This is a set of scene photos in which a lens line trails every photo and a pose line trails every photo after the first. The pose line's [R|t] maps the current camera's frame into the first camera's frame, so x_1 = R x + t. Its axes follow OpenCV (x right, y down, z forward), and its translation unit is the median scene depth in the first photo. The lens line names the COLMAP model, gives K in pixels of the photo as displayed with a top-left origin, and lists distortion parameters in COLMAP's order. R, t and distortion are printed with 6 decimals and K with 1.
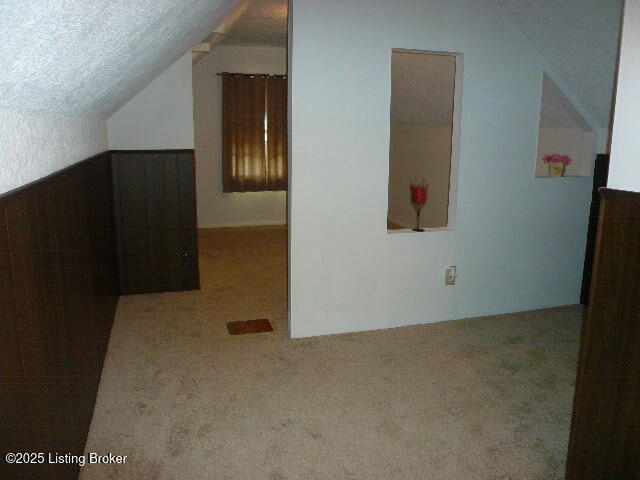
lens RADIAL K [[535.0, 0, 320.0], [0, 535.0, 240.0], [0, 0, 1]] dist [-0.131787, 0.135537]
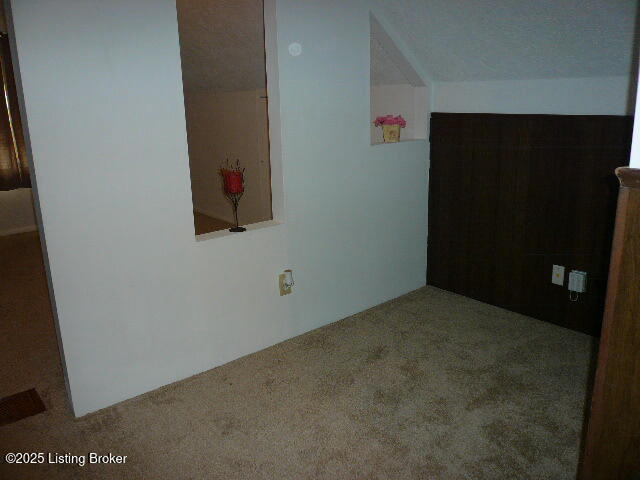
lens RADIAL K [[535.0, 0, 320.0], [0, 535.0, 240.0], [0, 0, 1]] dist [-0.131787, 0.135537]
pose [[0.917581, -0.135471, 0.373756, 0.011897], [0.115627, 0.990447, 0.075129, -0.045856], [-0.380363, -0.025721, 0.924479, 0.269785]]
